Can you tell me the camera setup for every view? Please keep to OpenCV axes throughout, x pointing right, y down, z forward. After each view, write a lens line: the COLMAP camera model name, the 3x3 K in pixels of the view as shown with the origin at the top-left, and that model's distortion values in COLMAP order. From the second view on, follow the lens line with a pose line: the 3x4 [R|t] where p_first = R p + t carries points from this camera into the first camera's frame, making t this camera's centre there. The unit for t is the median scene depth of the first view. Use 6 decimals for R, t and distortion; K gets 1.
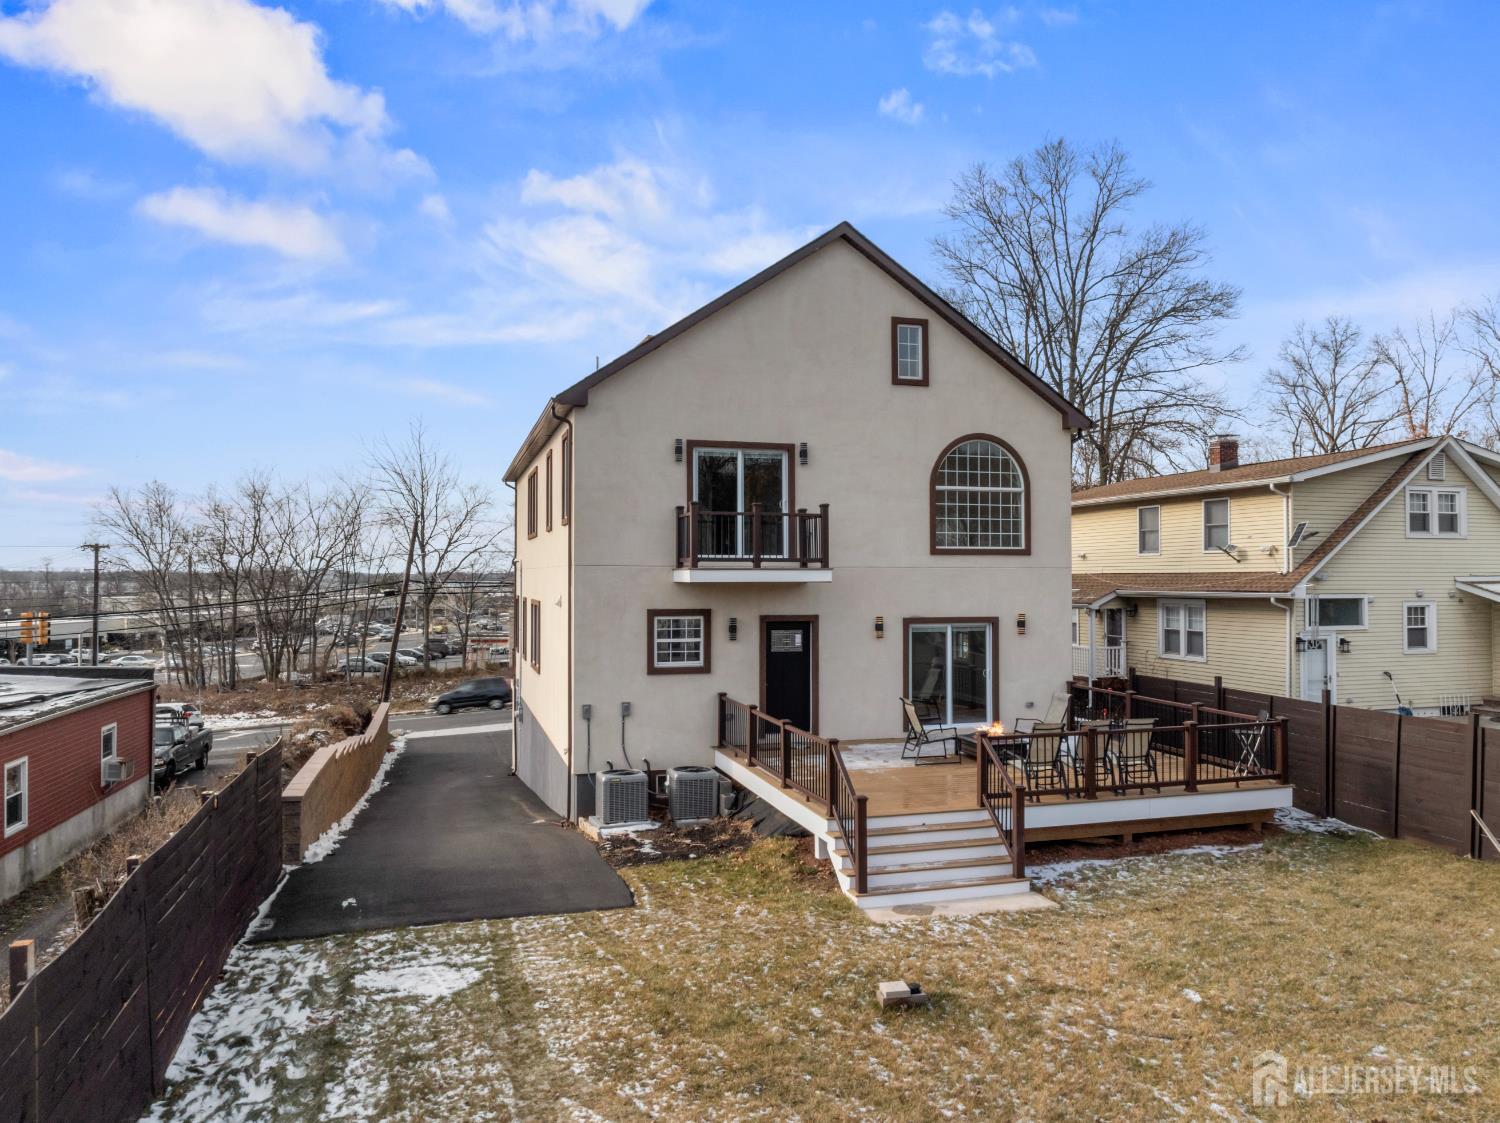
lens RADIAL K [[1071.6, 0, 752.6], [0, 1071.6, 556.3], [0, 0, 1]] dist [-0.042273, 0.005368]
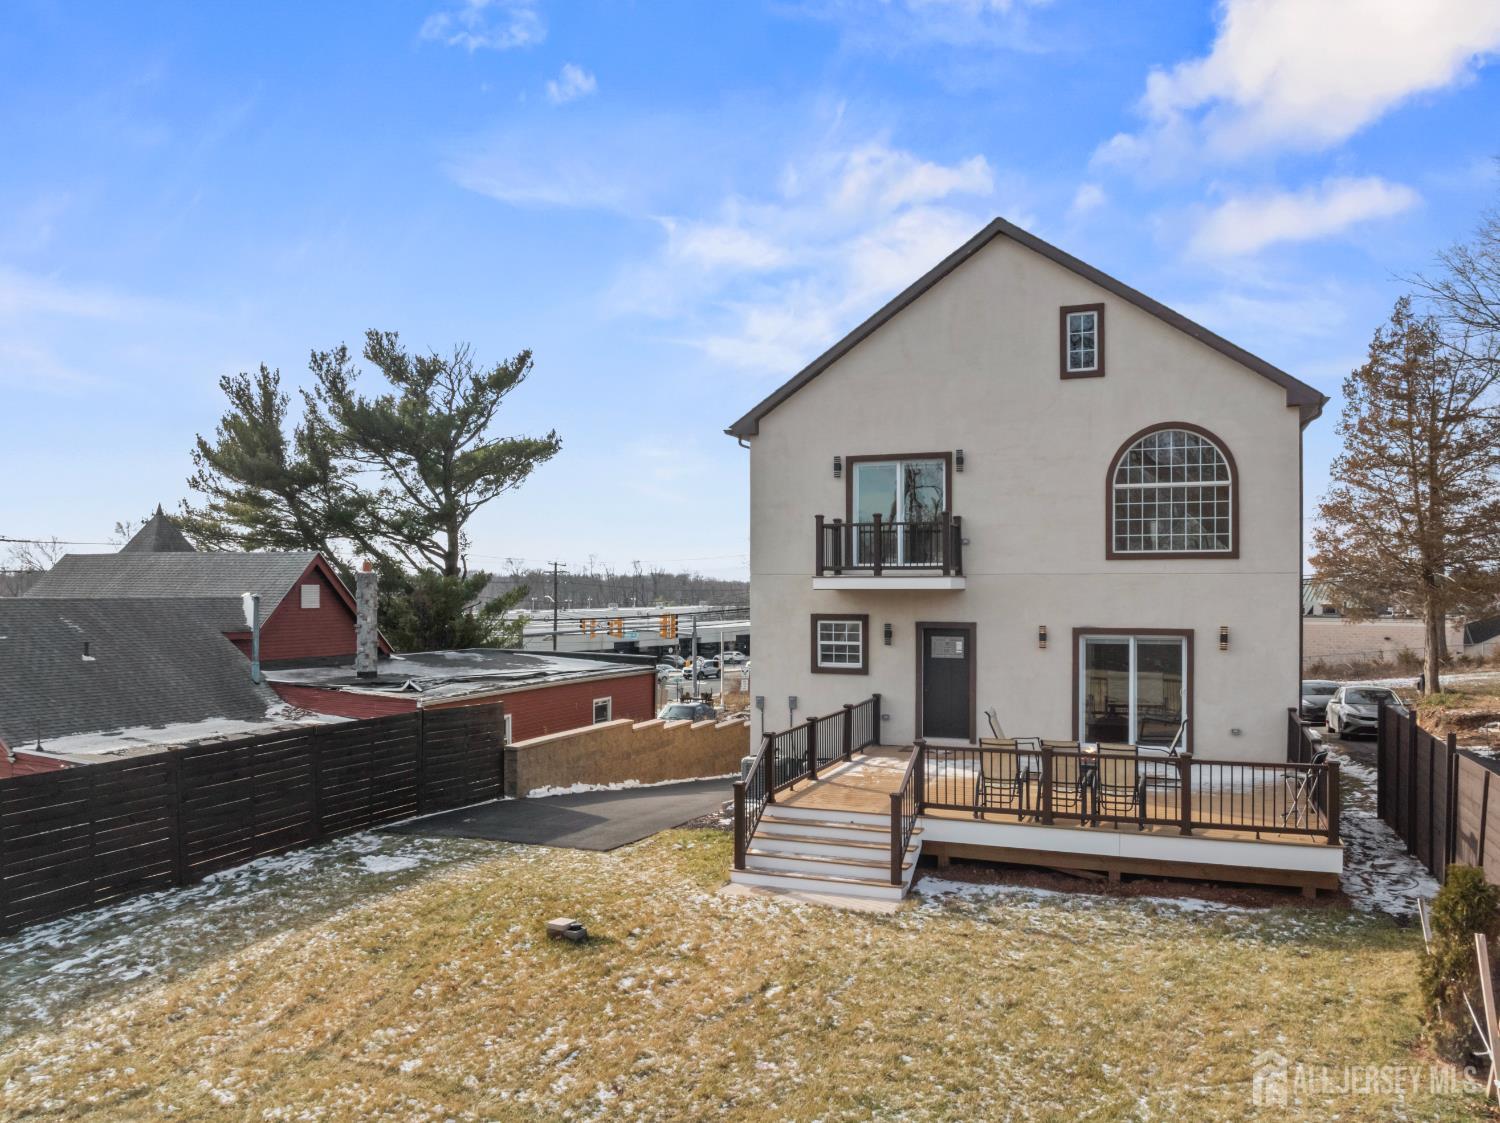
lens RADIAL K [[1078.9, 0, 754.8], [0, 1078.9, 600.5], [0, 0, 1]] dist [-0.024317, -0.028645]
pose [[0.789238, 0.007377, -0.614043, 0.531469], [0.013428, 0.999481, 0.029267, 0.002489], [0.613941, -0.031344, 0.788729, 0.088661]]
